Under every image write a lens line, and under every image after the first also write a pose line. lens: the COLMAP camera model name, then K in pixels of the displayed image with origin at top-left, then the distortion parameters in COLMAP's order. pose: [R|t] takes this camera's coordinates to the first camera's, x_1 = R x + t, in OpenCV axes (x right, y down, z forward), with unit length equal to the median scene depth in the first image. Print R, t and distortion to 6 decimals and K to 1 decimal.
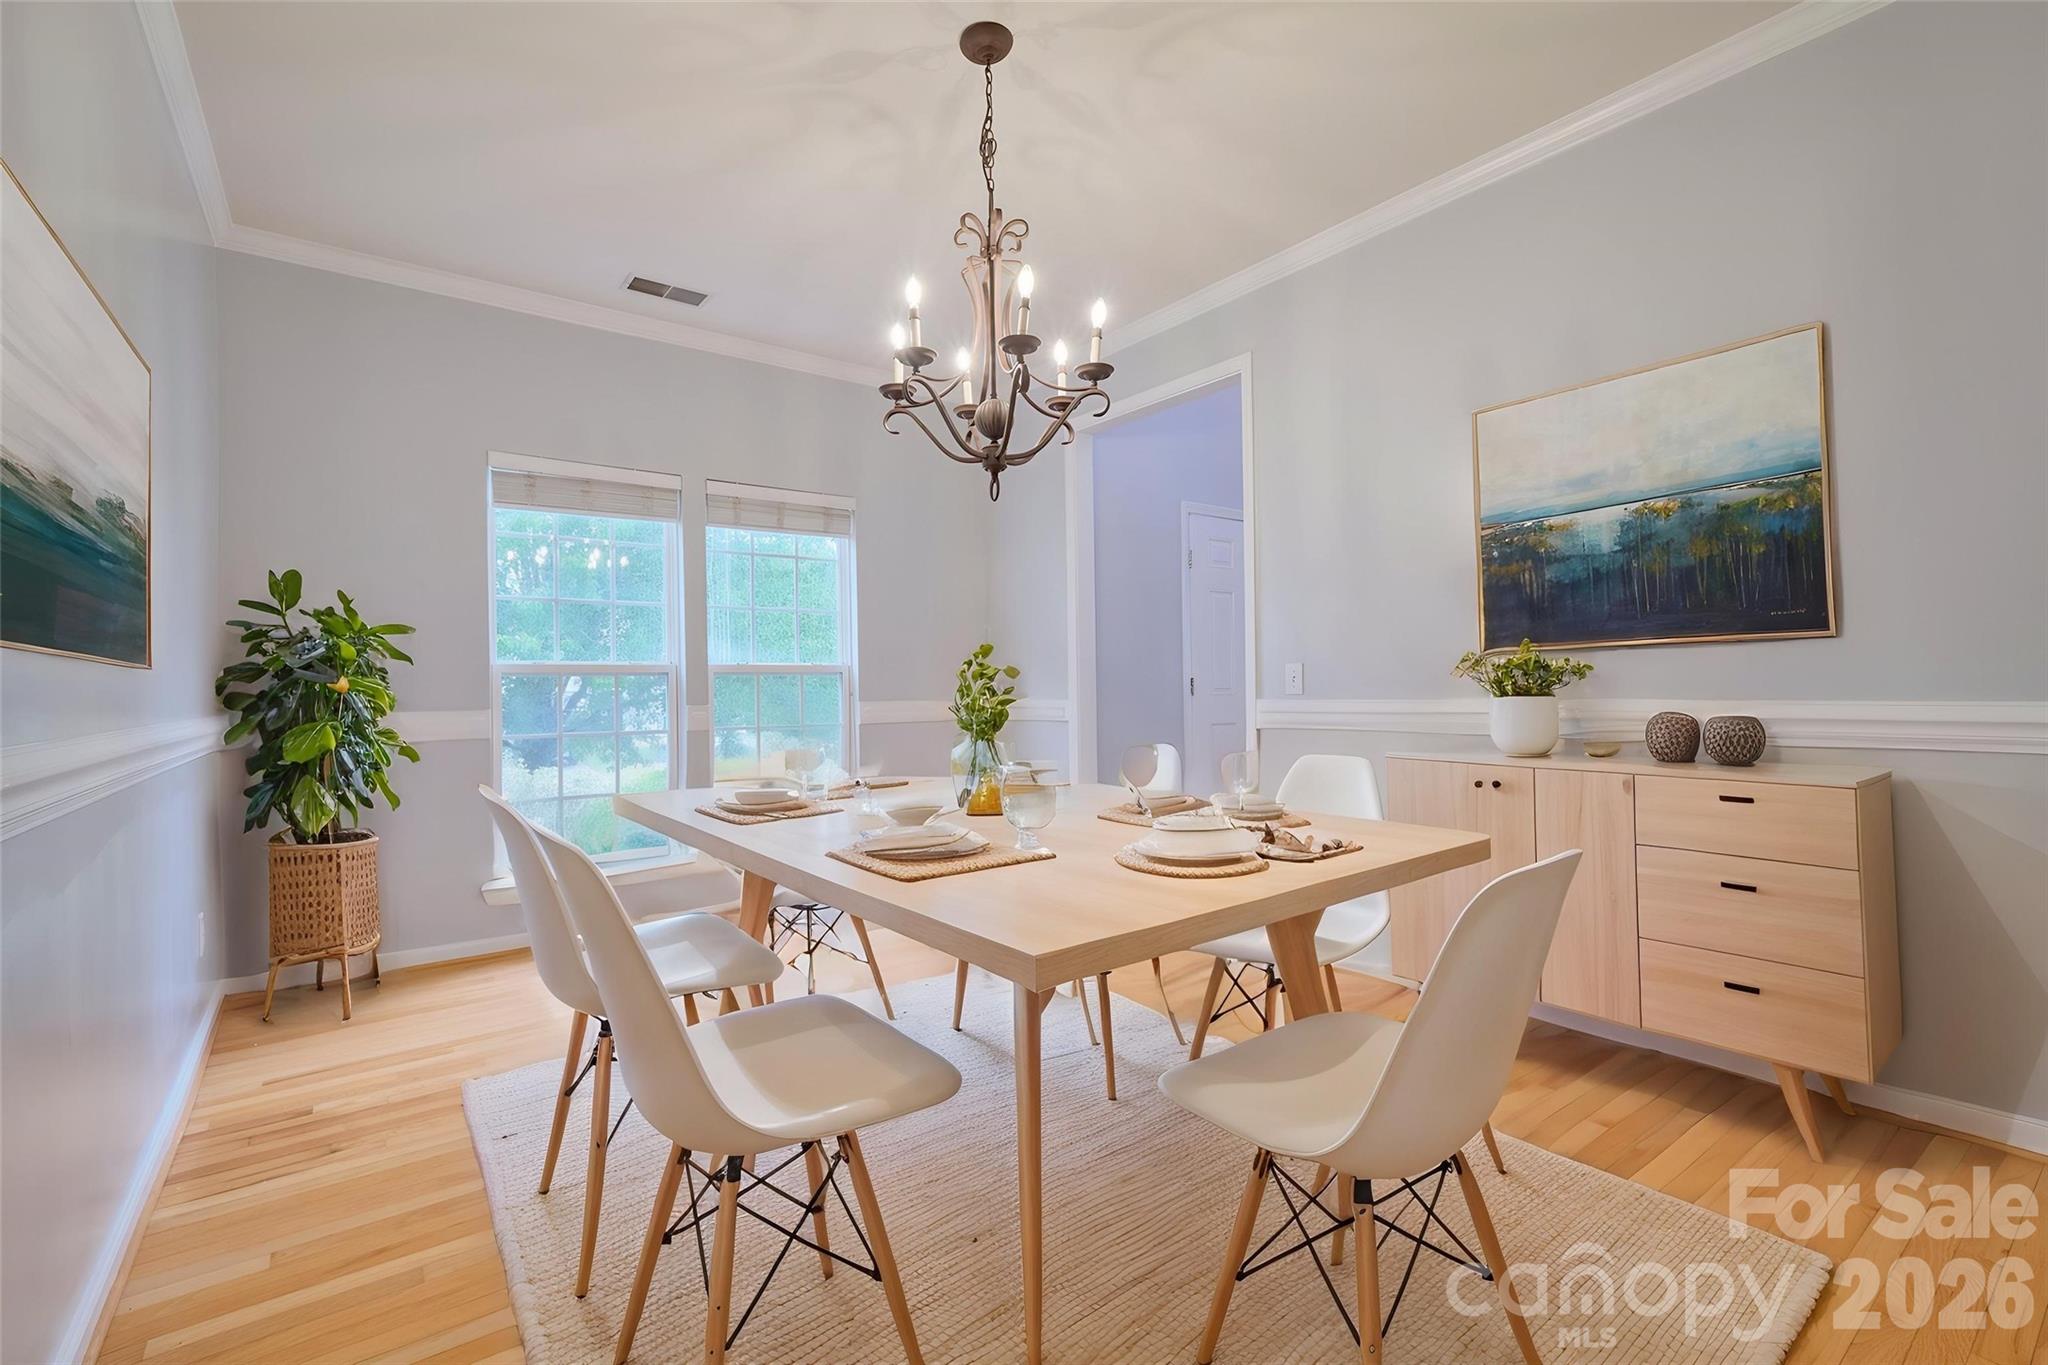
lens RADIAL K [[895.9, 0, 1010.4], [0, 895.9, 681.8], [0, 0, 1]] dist [0.000988, 0.000015]
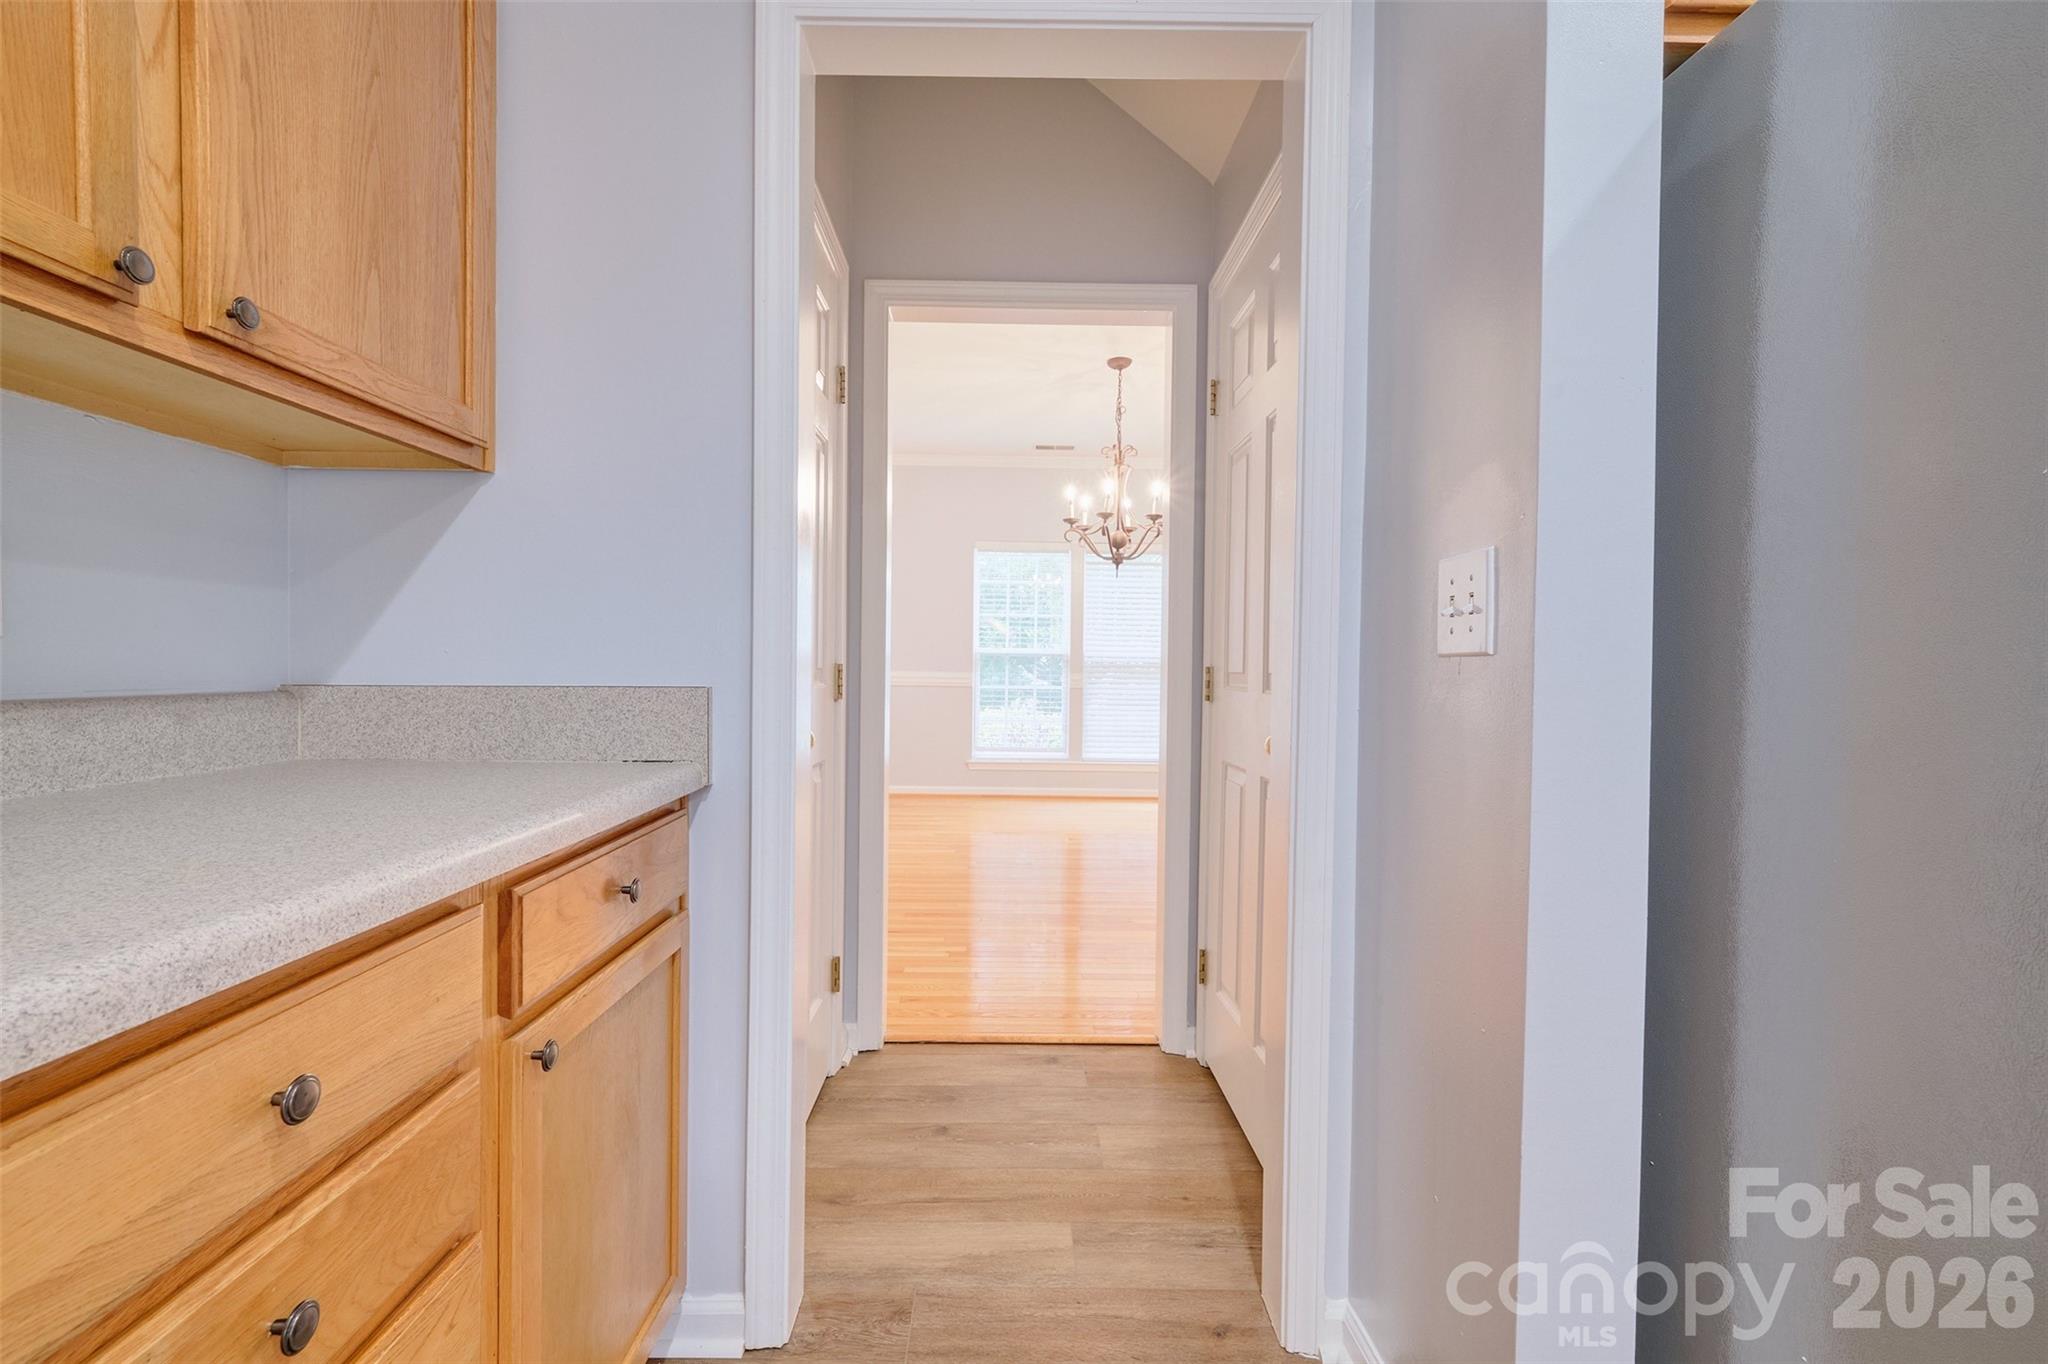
lens RADIAL K [[895.9, 0, 1010.4], [0, 895.9, 681.3], [0, 0, 1]] dist [0.000988, 0.000015]
pose [[0.802462, 0.034394, -0.595711, 1.058014], [-0.019493, 0.999316, 0.031437, -0.017480], [0.596384, -0.013615, 0.802584, -0.868389]]
